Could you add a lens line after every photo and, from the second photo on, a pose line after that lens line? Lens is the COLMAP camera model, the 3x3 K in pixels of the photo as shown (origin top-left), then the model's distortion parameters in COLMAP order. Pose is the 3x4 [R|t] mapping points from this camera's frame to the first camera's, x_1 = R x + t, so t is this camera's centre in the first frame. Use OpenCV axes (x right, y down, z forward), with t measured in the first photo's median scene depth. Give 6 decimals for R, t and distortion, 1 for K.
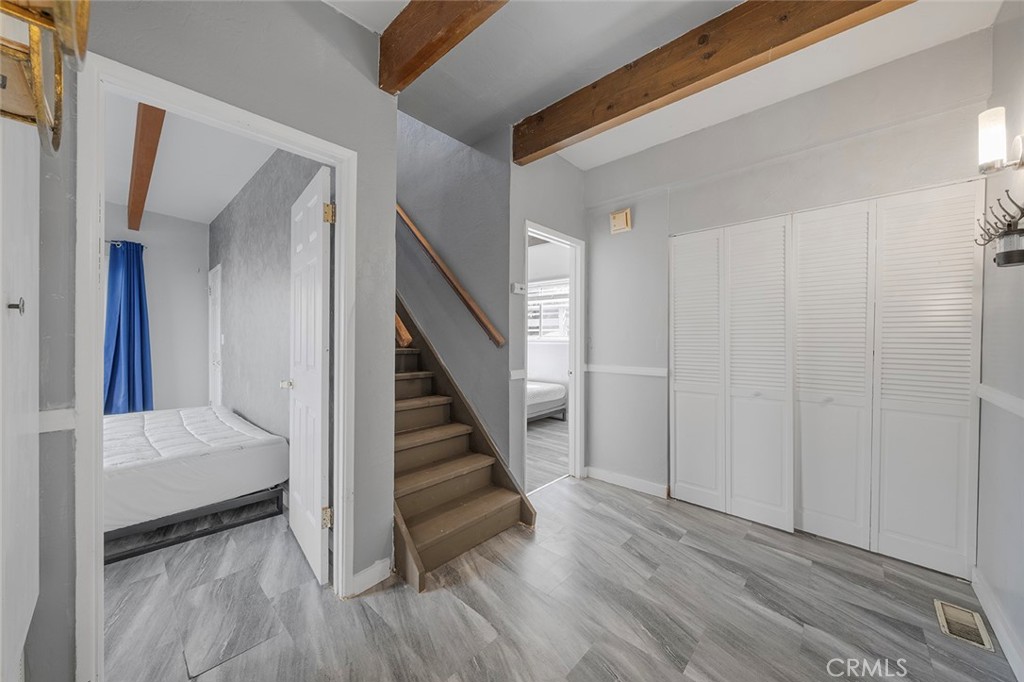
lens RADIAL K [[376.6, 0, 511.4], [0, 376.6, 337.3], [0, 0, 1]] dist [-0.000592, 0.000025]
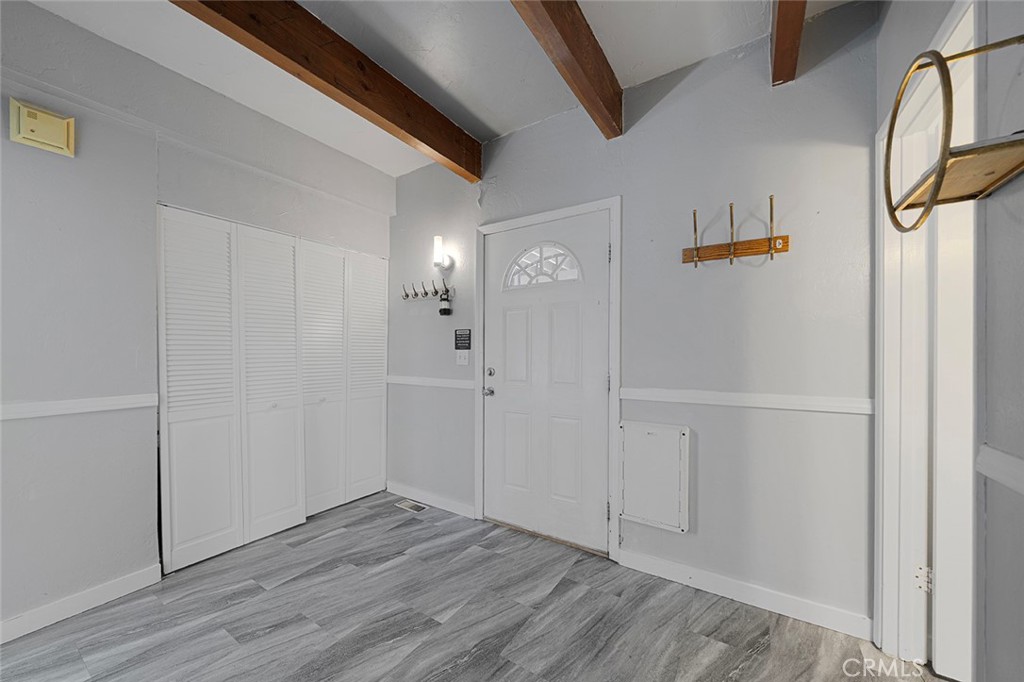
lens RADIAL K [[384.9, 0, 498.3], [0, 384.9, 353.1], [0, 0, 1]] dist [-0.000158, -0.000230]
pose [[-0.177415, -0.008346, 0.984101, -0.548158], [-0.003608, 0.999963, 0.007831, 0.001080], [-0.984130, -0.002161, -0.177438, 0.712590]]
